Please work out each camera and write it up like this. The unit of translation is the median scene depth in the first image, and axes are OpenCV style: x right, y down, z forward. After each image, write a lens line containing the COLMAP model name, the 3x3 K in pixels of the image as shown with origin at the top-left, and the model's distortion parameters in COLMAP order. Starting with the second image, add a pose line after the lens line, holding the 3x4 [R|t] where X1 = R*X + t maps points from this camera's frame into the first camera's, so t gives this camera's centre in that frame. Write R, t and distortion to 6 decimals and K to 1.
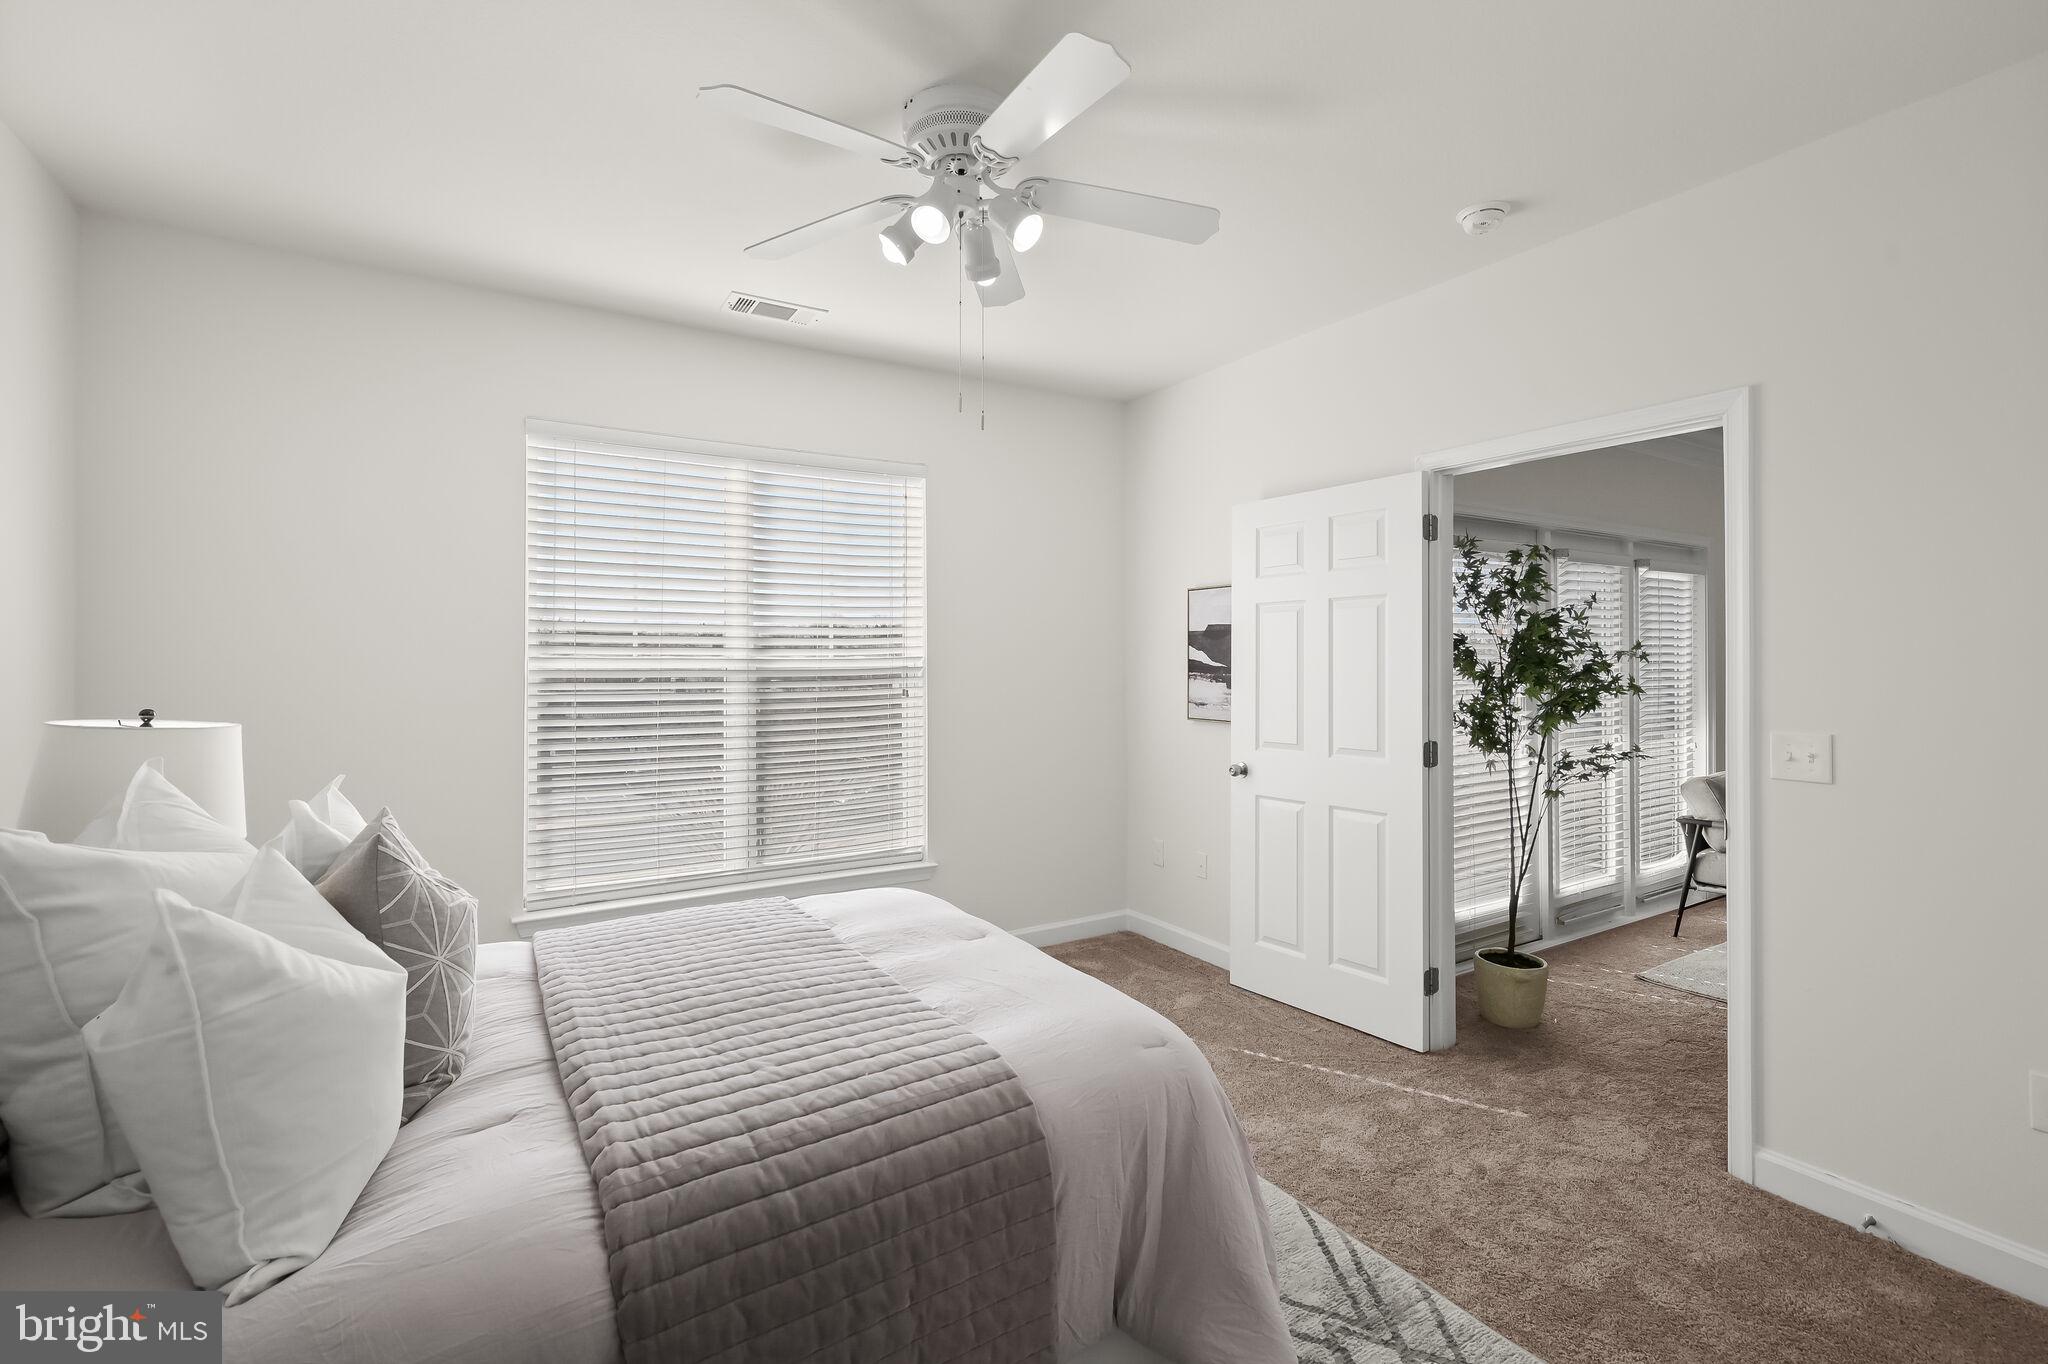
lens RADIAL K [[904.8, 0, 1030.2], [0, 904.8, 666.8], [0, 0, 1]] dist [0.000699, 0.000248]
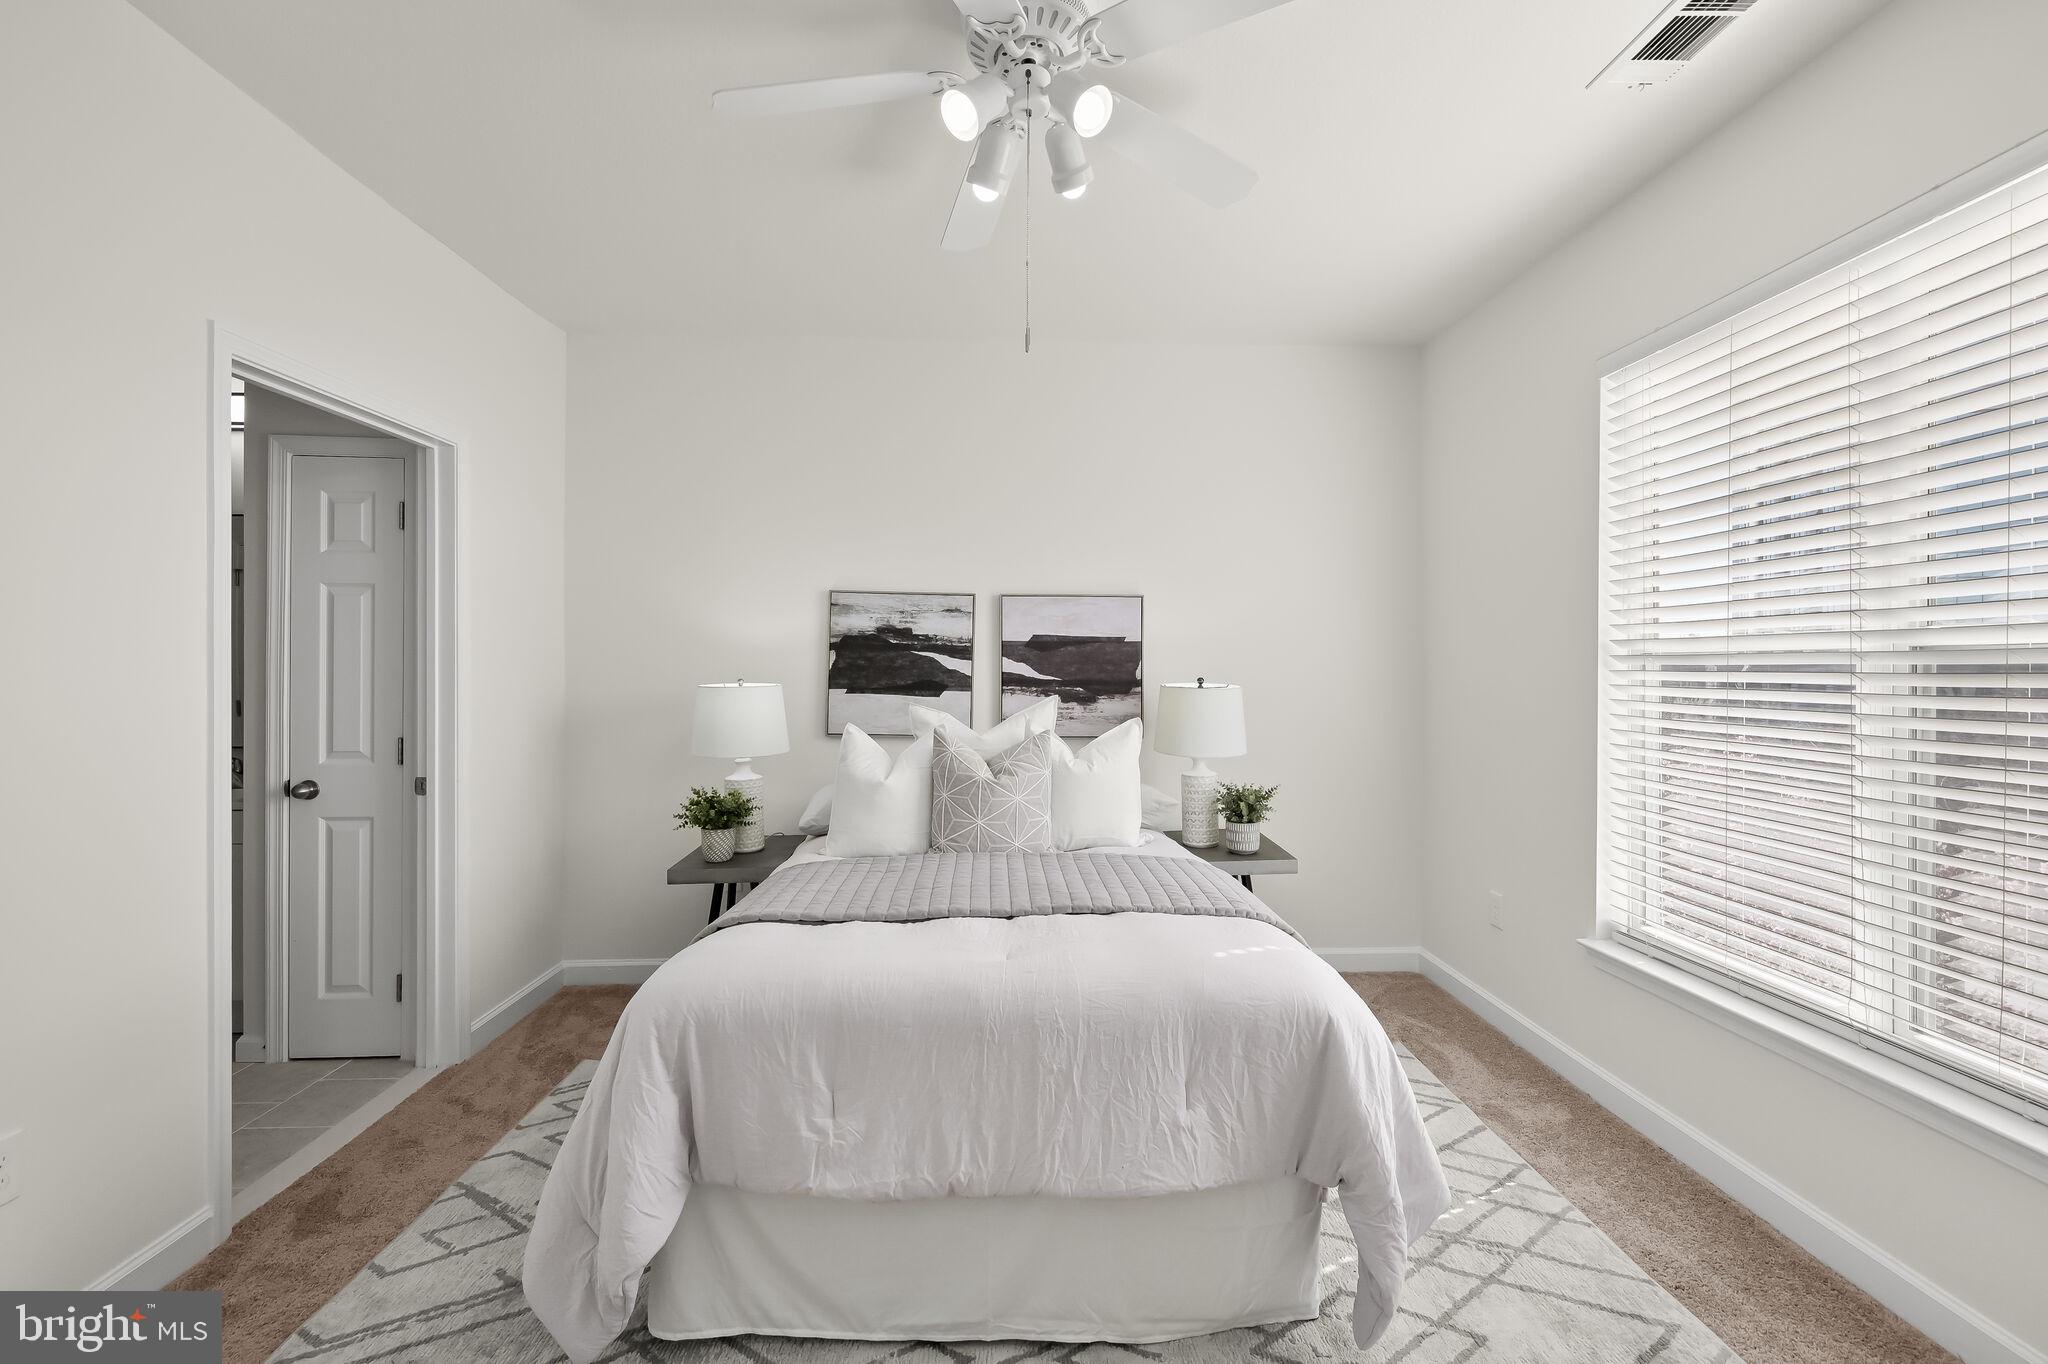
lens RADIAL K [[904.8, 0, 1030.2], [0, 904.8, 666.8], [0, 0, 1]] dist [0.000699, 0.000248]
pose [[-0.485109, 0.001092, -0.874453, 0.419812], [0.000690, 0.999999, 0.000866, 0.012833], [0.874453, -0.000183, -0.485110, 0.903010]]
